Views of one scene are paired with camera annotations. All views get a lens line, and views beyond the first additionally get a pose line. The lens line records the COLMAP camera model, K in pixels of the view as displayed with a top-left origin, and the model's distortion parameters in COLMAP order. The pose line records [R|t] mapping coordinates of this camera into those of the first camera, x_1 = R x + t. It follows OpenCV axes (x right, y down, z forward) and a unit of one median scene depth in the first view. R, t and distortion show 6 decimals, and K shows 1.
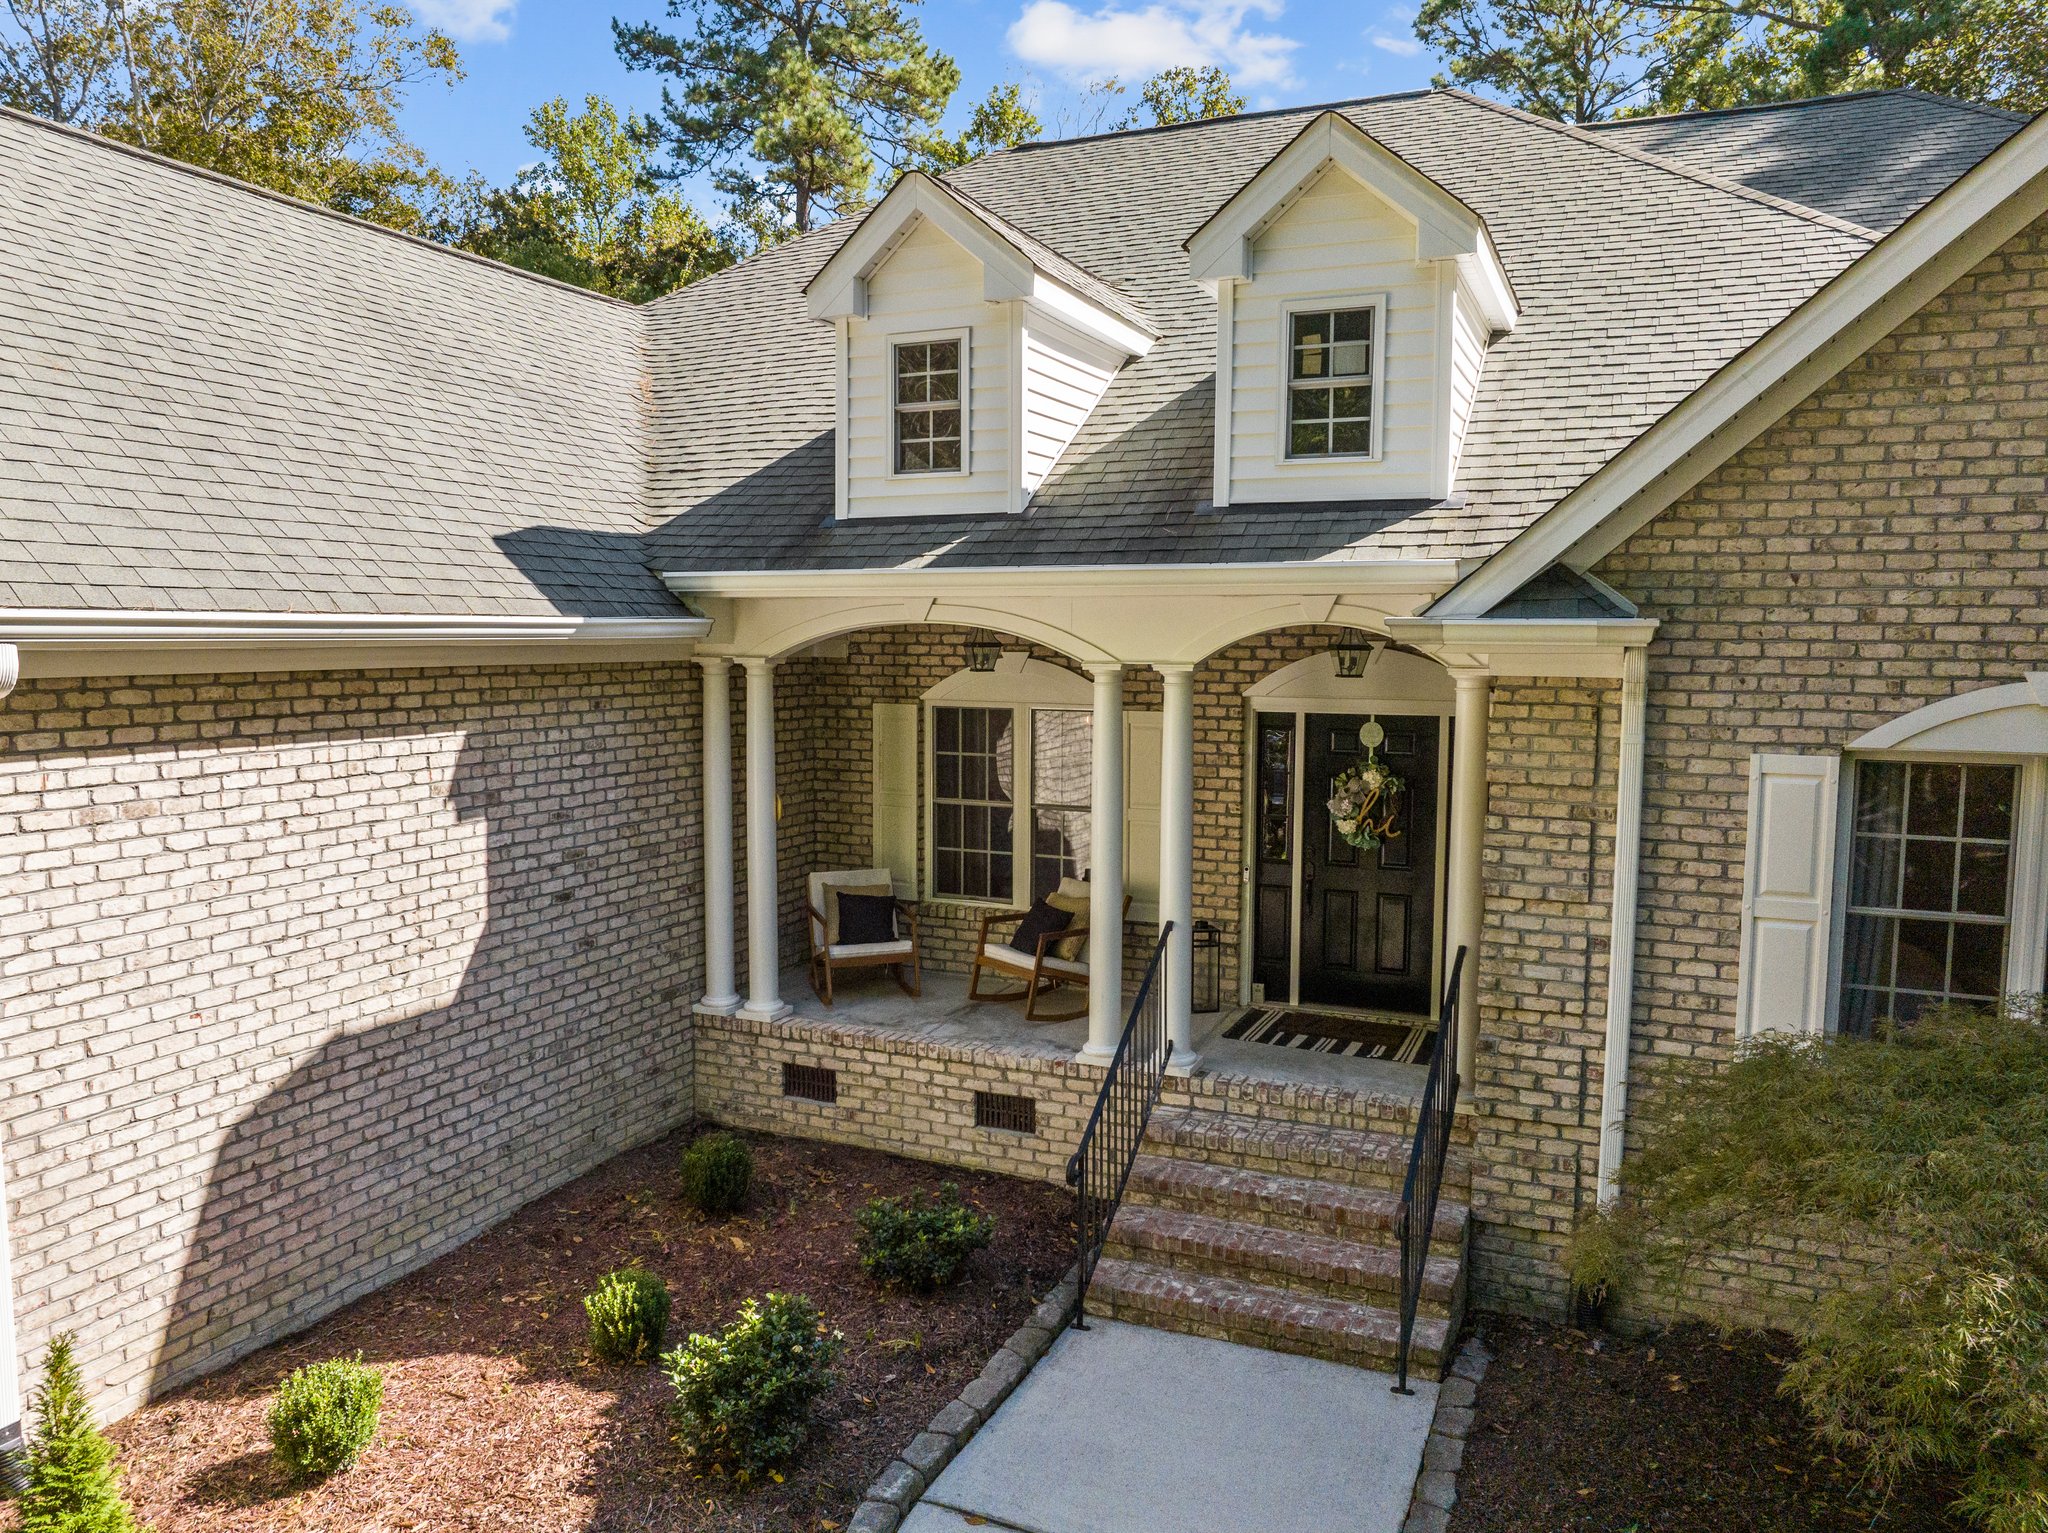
lens RADIAL K [[1446.7, 0, 1025.4], [0, 1446.7, 775.7], [0, 0, 1]] dist [-0.026967, -0.022472]
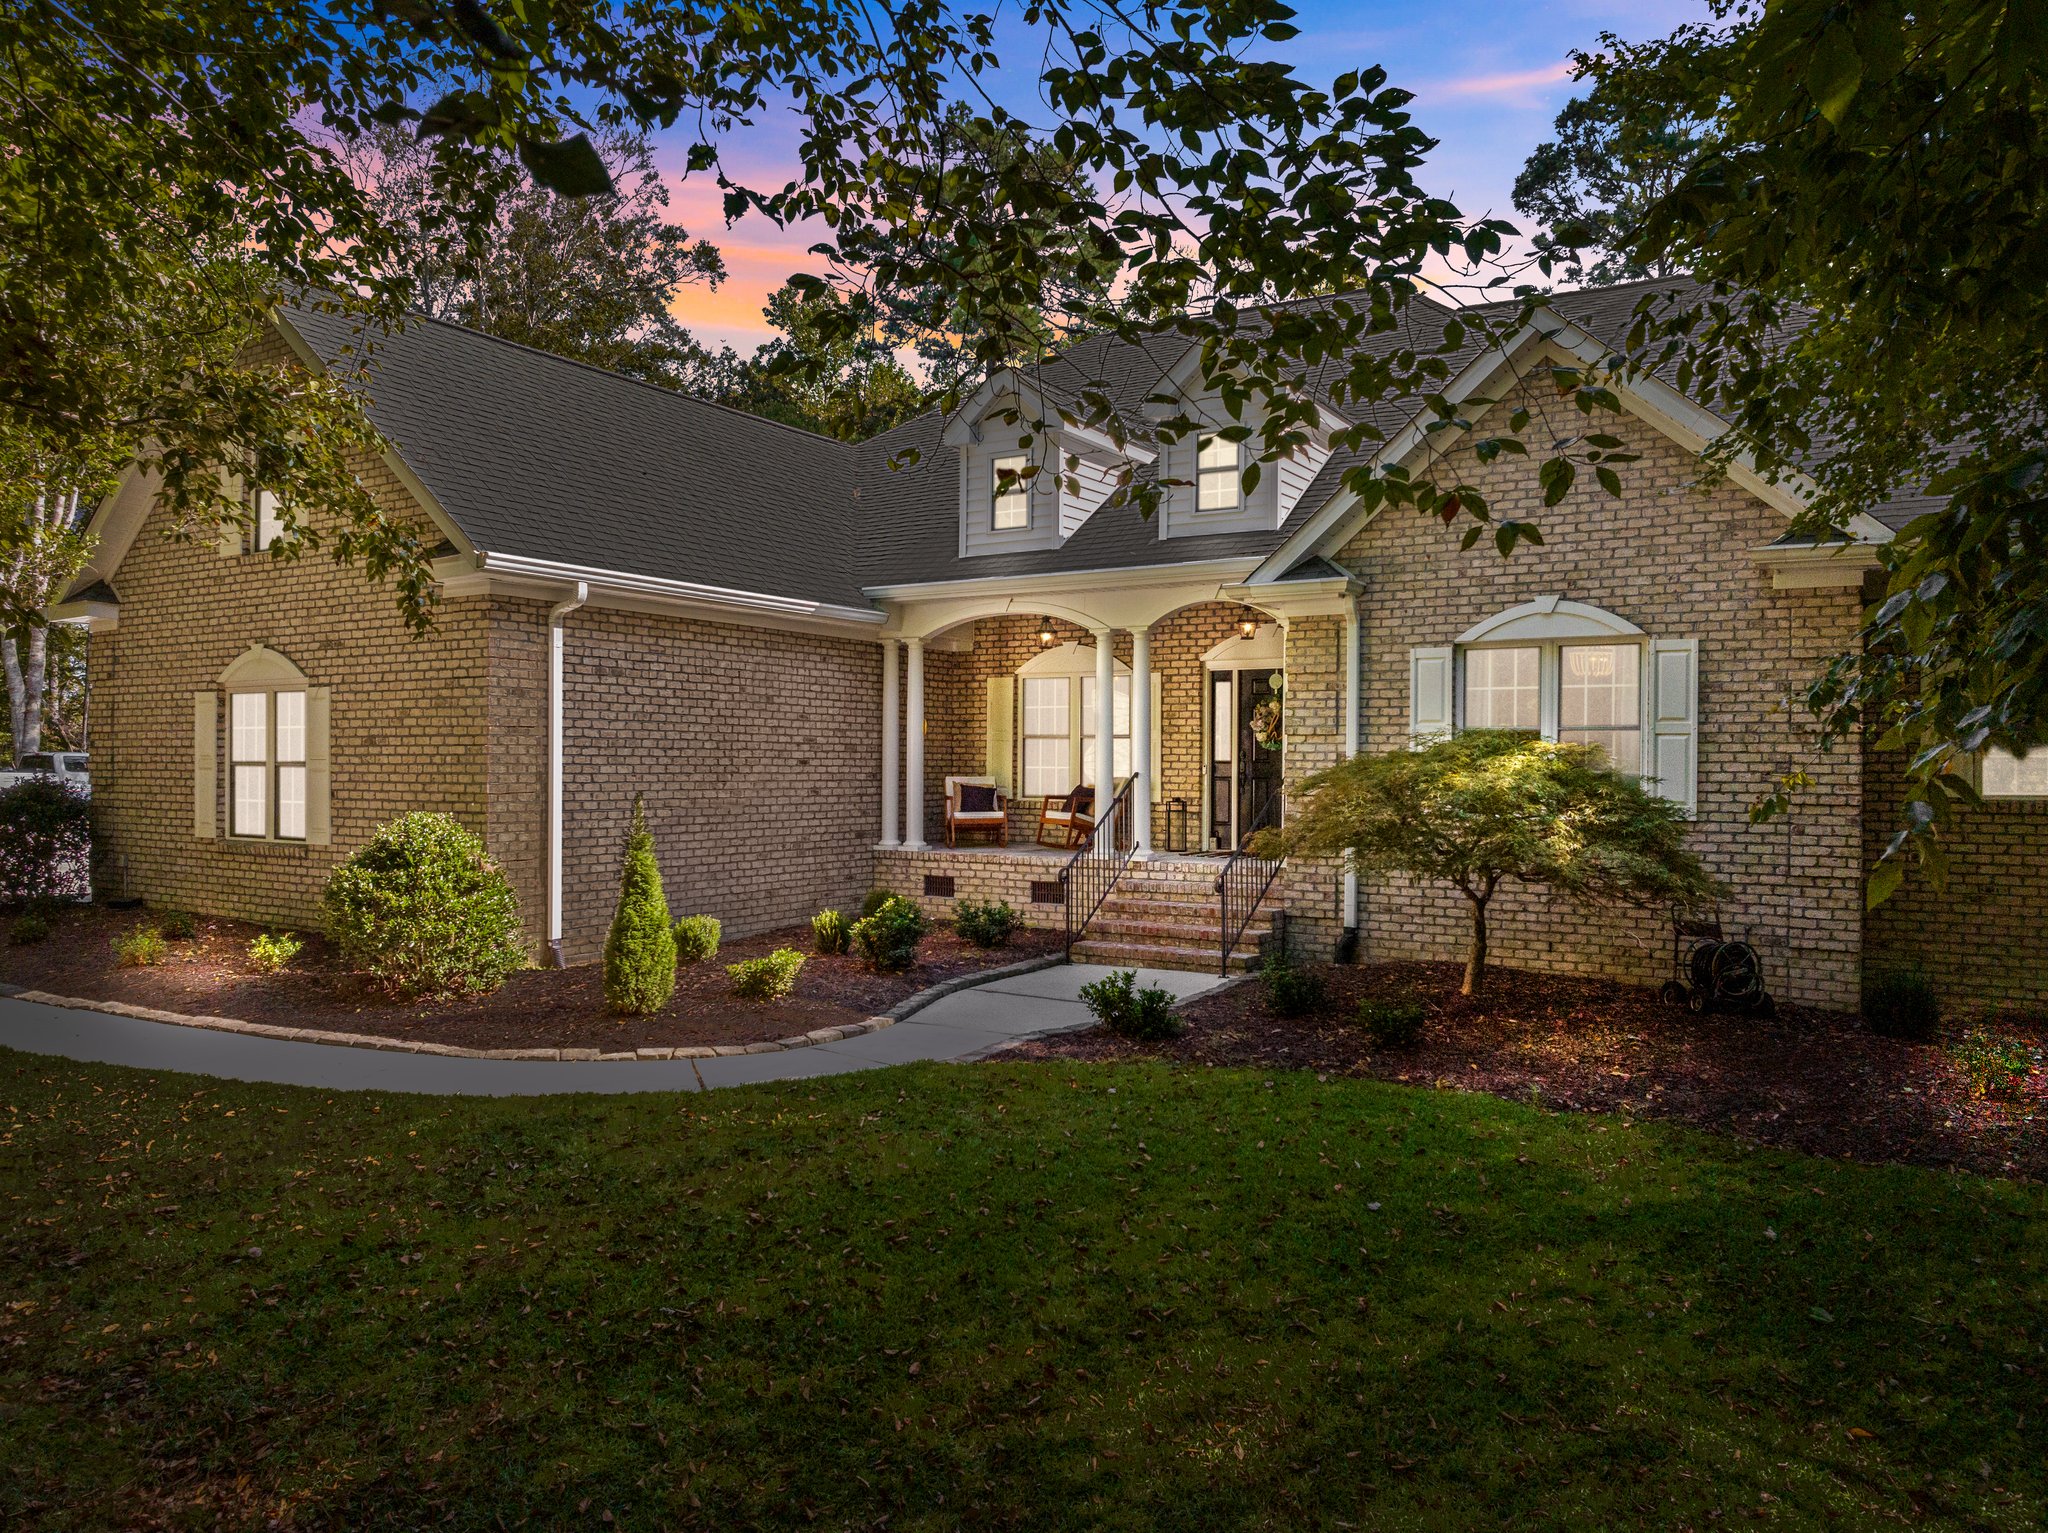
lens RADIAL K [[1446.7, 0, 1025.4], [0, 1446.7, 775.7], [0, 0, 1]] dist [-0.026967, -0.022472]
pose [[0.990194, 0.001989, -0.139683, 0.192617], [-0.015044, 0.995602, -0.092469, 0.245277], [0.138885, 0.093663, 0.985869, -0.689958]]
